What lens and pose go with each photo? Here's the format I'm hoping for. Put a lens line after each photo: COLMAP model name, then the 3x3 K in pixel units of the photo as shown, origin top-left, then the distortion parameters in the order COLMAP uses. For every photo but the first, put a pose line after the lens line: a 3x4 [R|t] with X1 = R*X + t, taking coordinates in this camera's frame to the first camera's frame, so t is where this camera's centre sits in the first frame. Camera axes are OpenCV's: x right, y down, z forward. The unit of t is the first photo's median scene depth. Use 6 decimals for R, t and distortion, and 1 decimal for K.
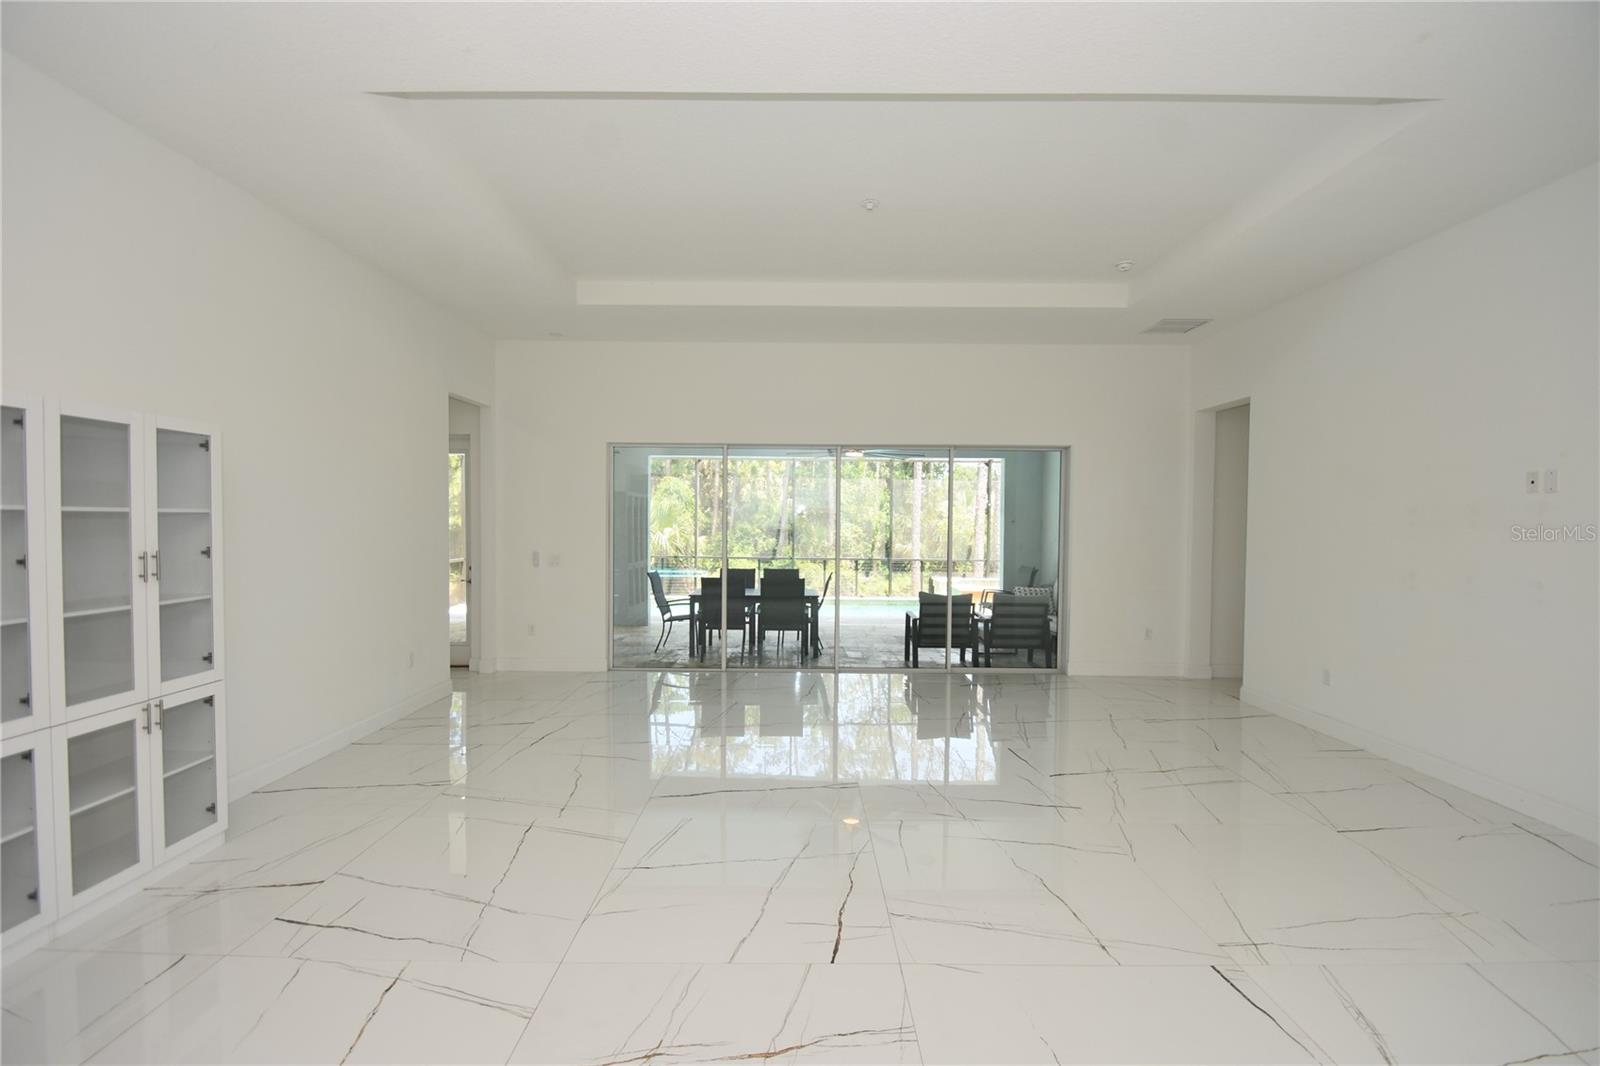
lens RADIAL K [[696.8, 0, 800.0], [0, 696.8, 533.0], [0, 0, 1]] dist [-0.001095, -0.000377]
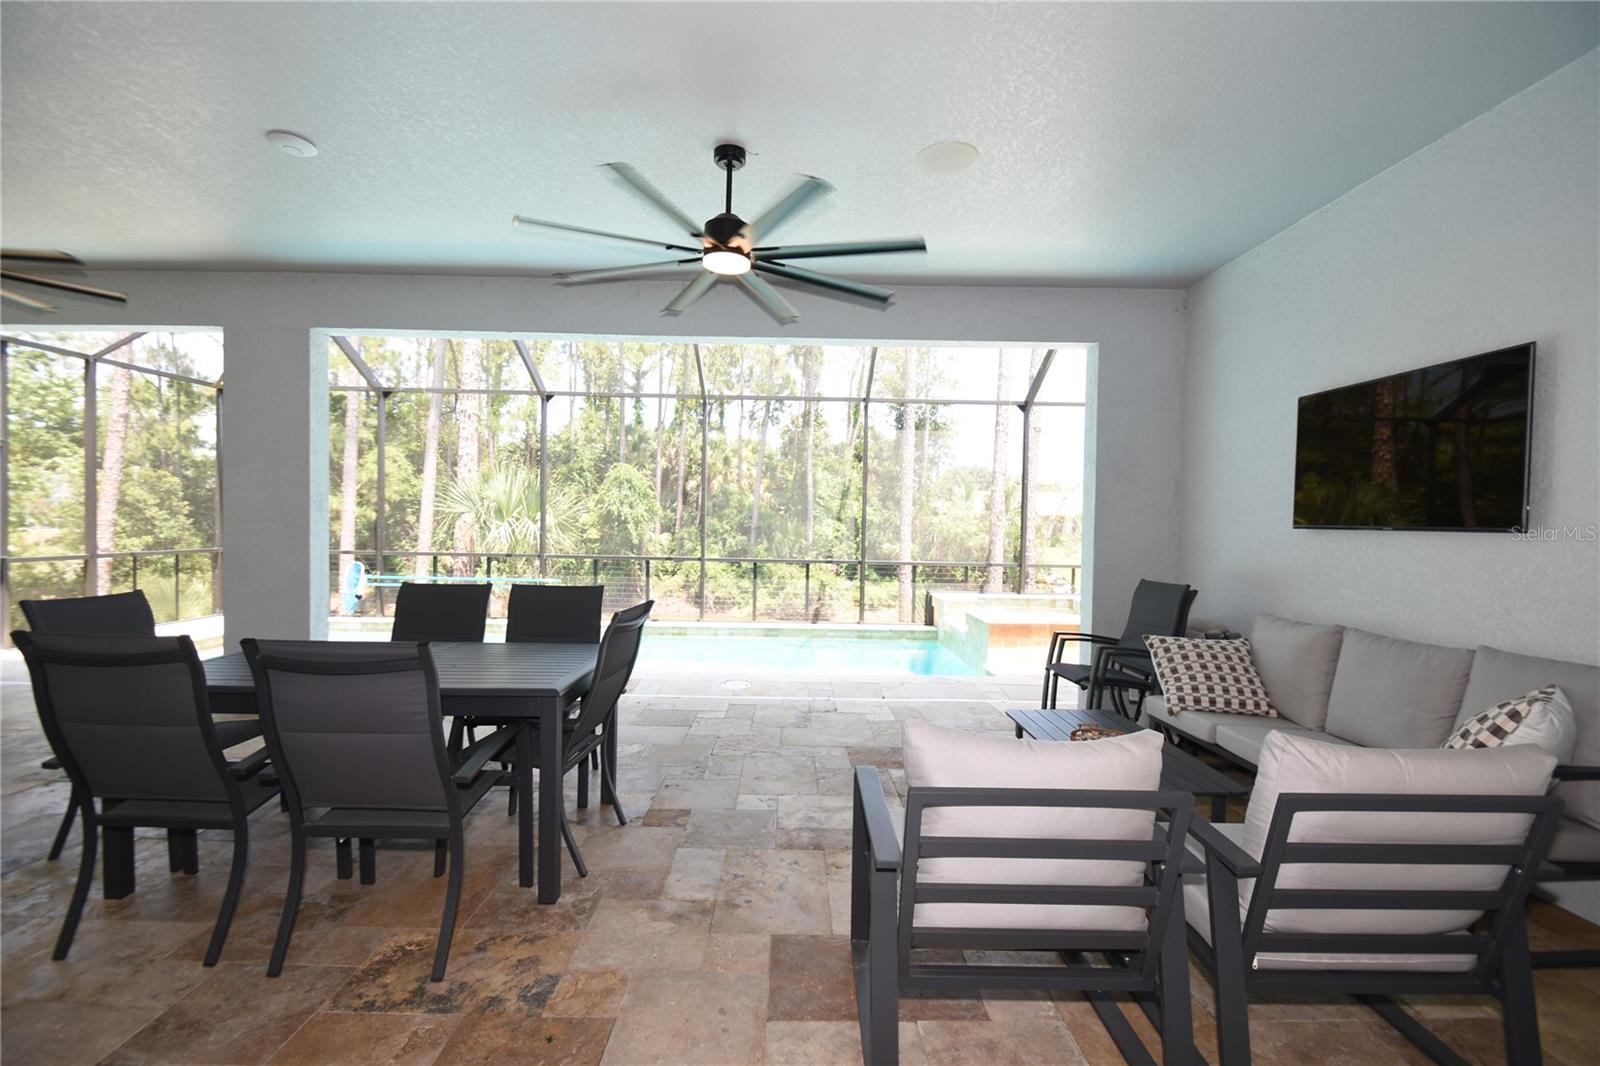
lens RADIAL K [[696.8, 0, 800.0], [0, 696.8, 533.0], [0, 0, 1]] dist [-0.001095, -0.000377]
pose [[0.999877, 0.009456, 0.012512, 0.023018], [-0.009438, 0.999954, -0.001498, 0.004431], [-0.012525, 0.001379, 0.999921, 0.133891]]
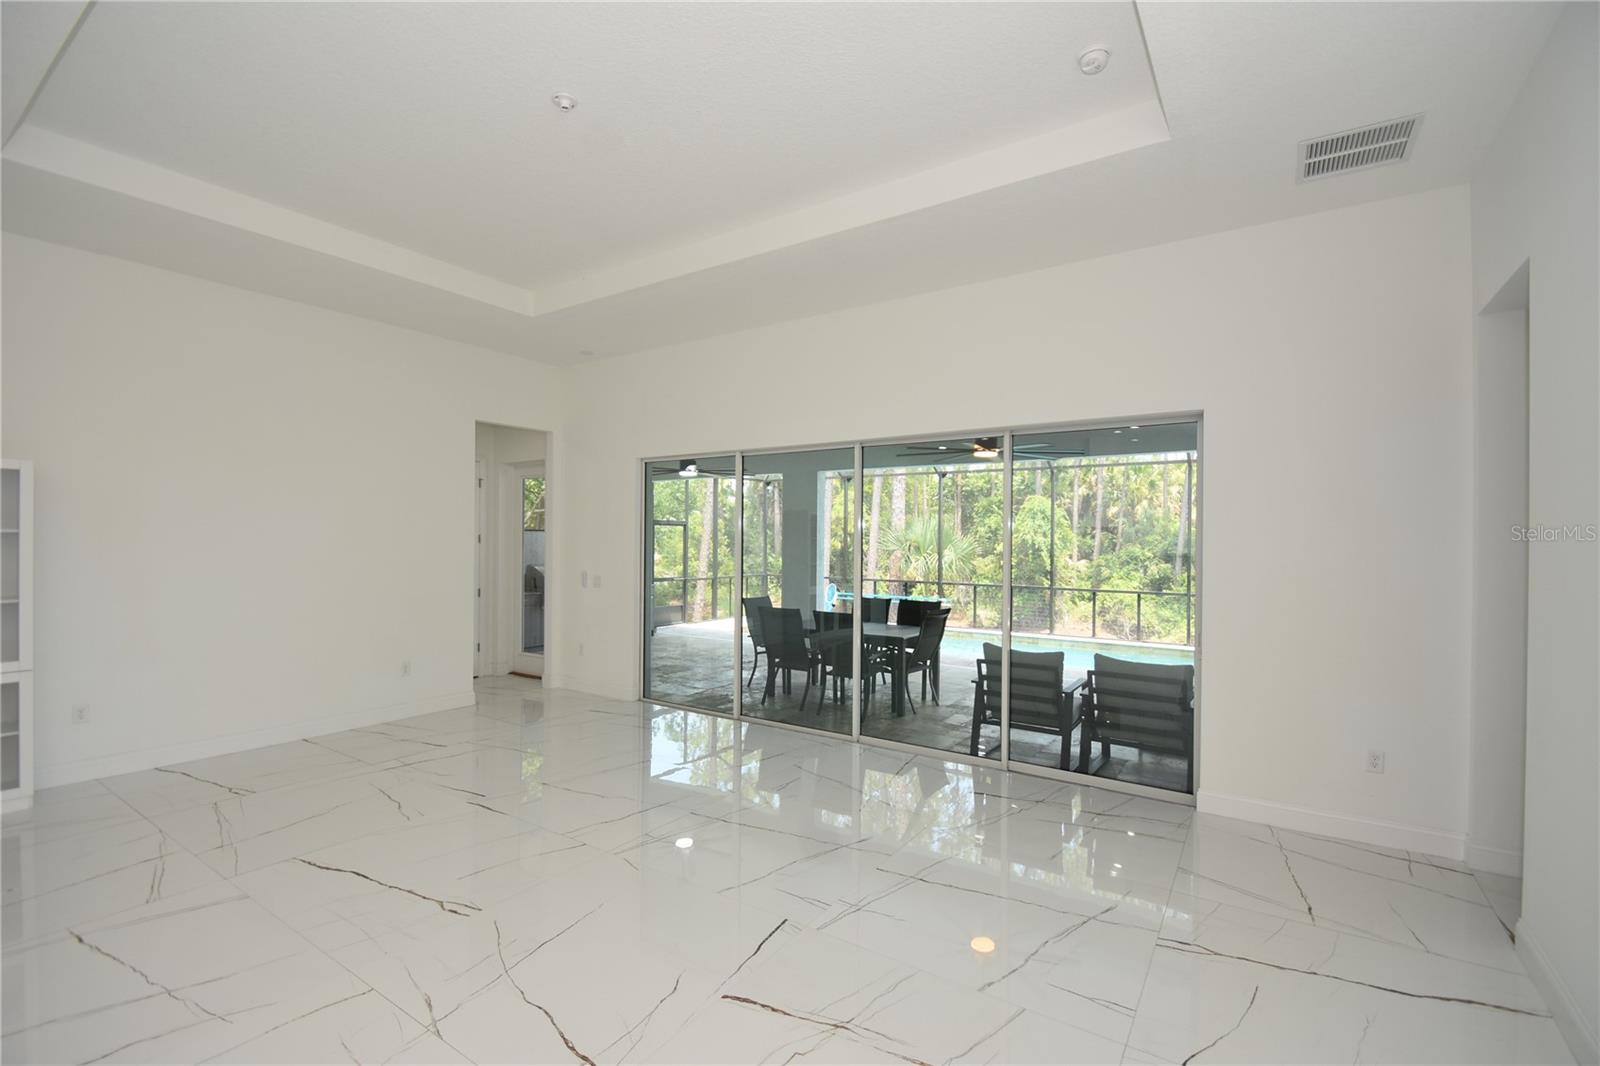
lens RADIAL K [[696.8, 0, 800.0], [0, 696.8, 533.0], [0, 0, 1]] dist [-0.001095, -0.000377]
pose [[0.829174, -0.007170, -0.558945, 0.069800], [-0.010786, 0.999526, -0.028821, -0.000606], [0.558887, 0.029926, 0.828704, 0.053588]]
